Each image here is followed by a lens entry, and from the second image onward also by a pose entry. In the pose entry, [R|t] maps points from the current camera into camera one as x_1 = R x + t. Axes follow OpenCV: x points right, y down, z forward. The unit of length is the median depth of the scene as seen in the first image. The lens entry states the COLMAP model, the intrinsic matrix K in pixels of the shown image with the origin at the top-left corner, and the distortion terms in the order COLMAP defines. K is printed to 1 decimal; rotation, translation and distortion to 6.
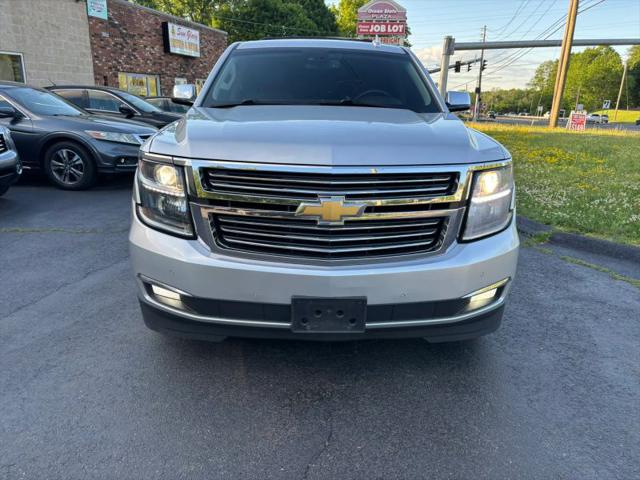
lens RADIAL K [[489.7, 0, 320.0], [0, 489.7, 240.0], [0, 0, 1]] dist [0.021261, -0.007947]
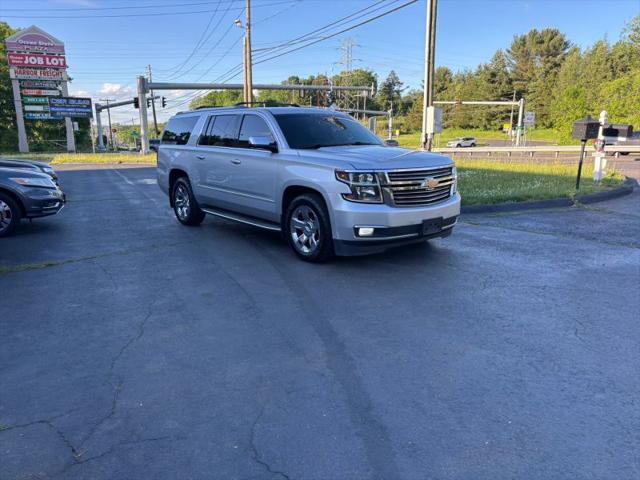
lens RADIAL K [[489.7, 0, 320.0], [0, 489.7, 240.0], [0, 0, 1]] dist [0.021261, -0.007947]
pose [[0.779124, -0.164153, 0.604996, -0.181180], [0.200224, 0.979718, 0.007974, 0.008126], [-0.594034, 0.114922, 0.796189, -0.059052]]
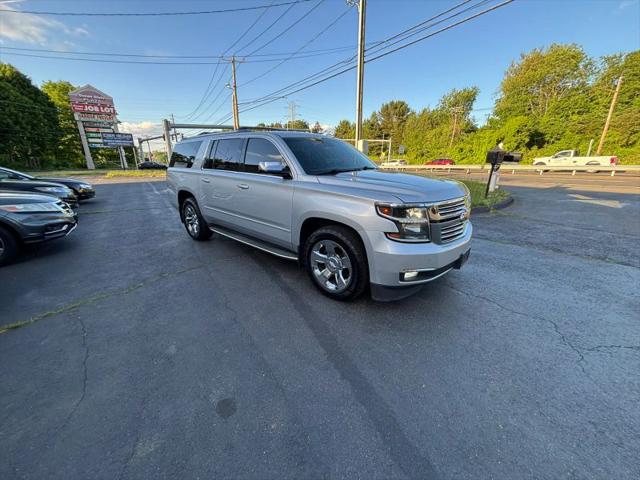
lens RADIAL K [[258.3, 0, 318.4], [0, 258.3, 238.0], [0, 0, 1]] dist [-0.001728, -0.000039]
pose [[0.674000, -0.248746, 0.695593, -0.122149], [0.225198, 0.965971, 0.127226, -0.023959], [-0.703569, 0.070895, 0.707082, 0.055832]]
